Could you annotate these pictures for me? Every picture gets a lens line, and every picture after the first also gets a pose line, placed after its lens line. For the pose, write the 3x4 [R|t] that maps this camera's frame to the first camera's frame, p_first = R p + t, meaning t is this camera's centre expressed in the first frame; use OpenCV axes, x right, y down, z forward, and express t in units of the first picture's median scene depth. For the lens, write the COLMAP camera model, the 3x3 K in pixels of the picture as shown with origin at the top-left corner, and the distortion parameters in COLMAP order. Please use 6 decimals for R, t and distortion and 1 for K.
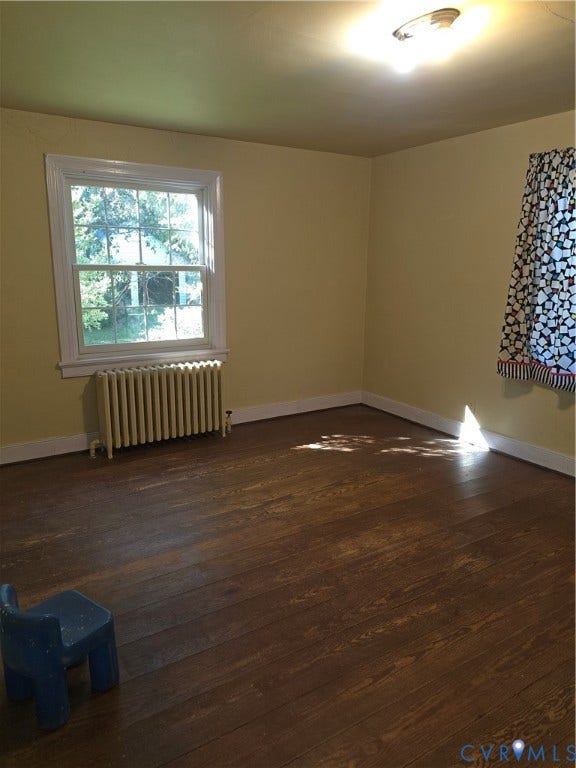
lens RADIAL K [[540.5, 0, 282.1], [0, 540.5, 381.8], [0, 0, 1]] dist [0.051357, -0.036551]
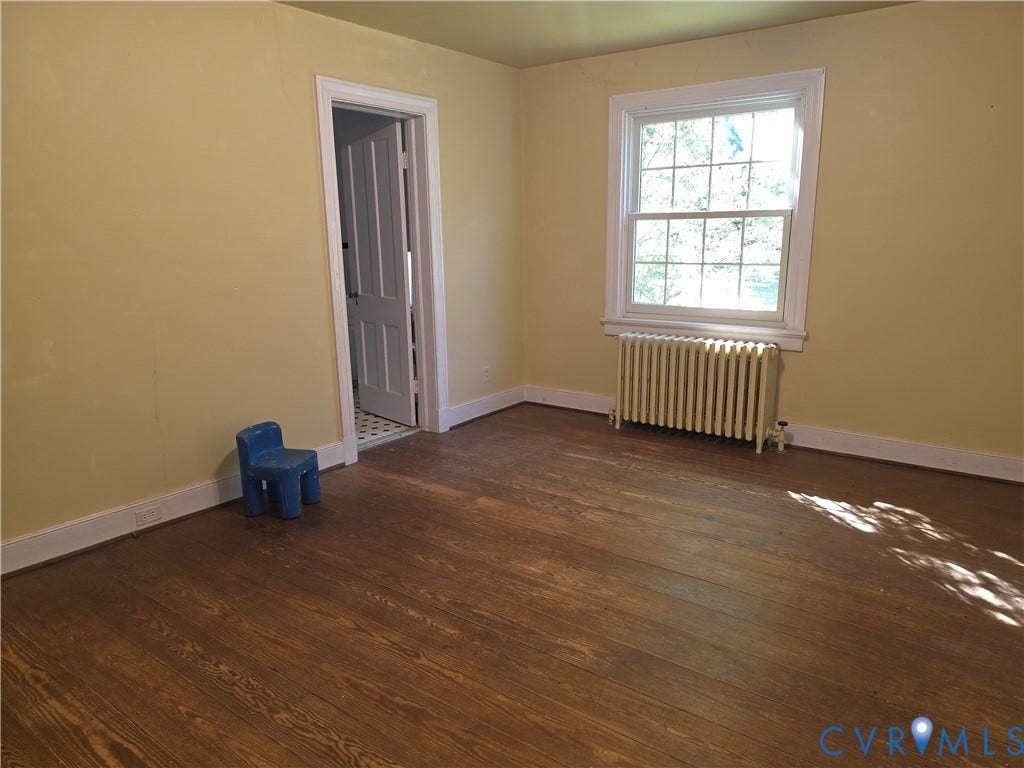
lens RADIAL K [[720.6, 0, 504.7], [0, 720.6, 387.7], [0, 0, 1]] dist [0.051357, -0.036551]
pose [[0.344728, 0.192141, -0.918828, 0.722768], [-0.191473, 0.972641, 0.131556, -0.048157], [0.918967, 0.130580, 0.372086, 0.386846]]
